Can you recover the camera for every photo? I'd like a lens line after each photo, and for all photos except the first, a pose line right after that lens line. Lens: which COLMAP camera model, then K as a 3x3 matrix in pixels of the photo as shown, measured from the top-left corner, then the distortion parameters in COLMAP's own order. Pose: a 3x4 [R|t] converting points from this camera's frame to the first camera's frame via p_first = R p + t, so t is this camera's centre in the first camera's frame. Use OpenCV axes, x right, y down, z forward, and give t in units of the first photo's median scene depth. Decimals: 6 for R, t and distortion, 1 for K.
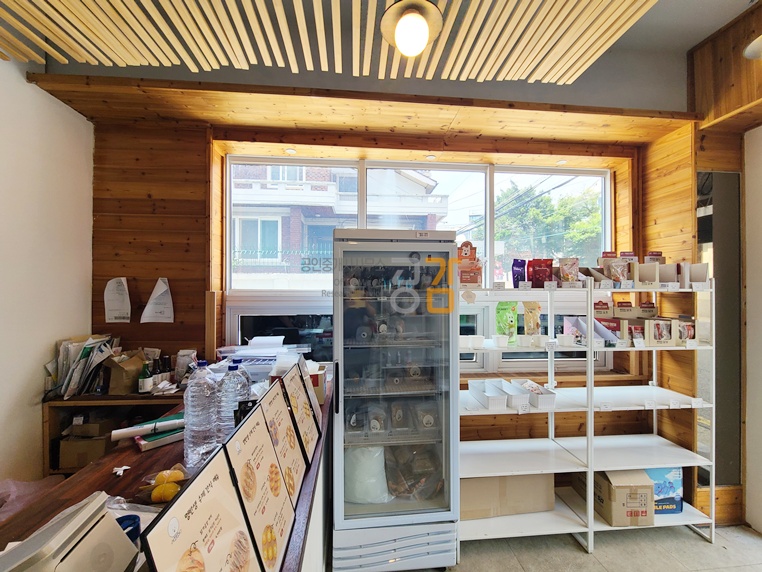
lens RADIAL K [[312.9, 0, 383.4], [0, 312.9, 289.5], [0, 0, 1]] dist [-0.004854, -0.000473]
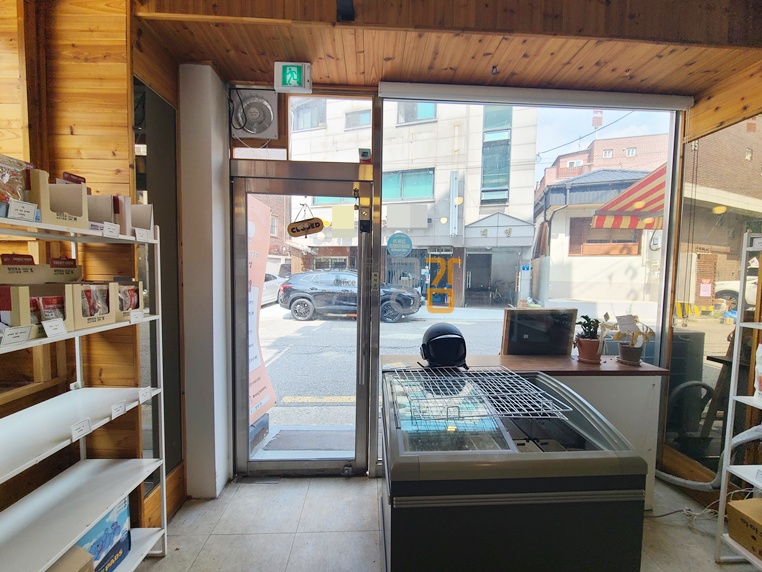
lens RADIAL K [[312.9, 0, 383.4], [0, 312.9, 289.5], [0, 0, 1]] dist [-0.004854, -0.000473]
pose [[0.040584, -0.058514, 0.997461, 0.294923], [-0.024962, 0.997913, 0.059556, 0.056337], [-0.998864, -0.027315, 0.039038, 0.391850]]
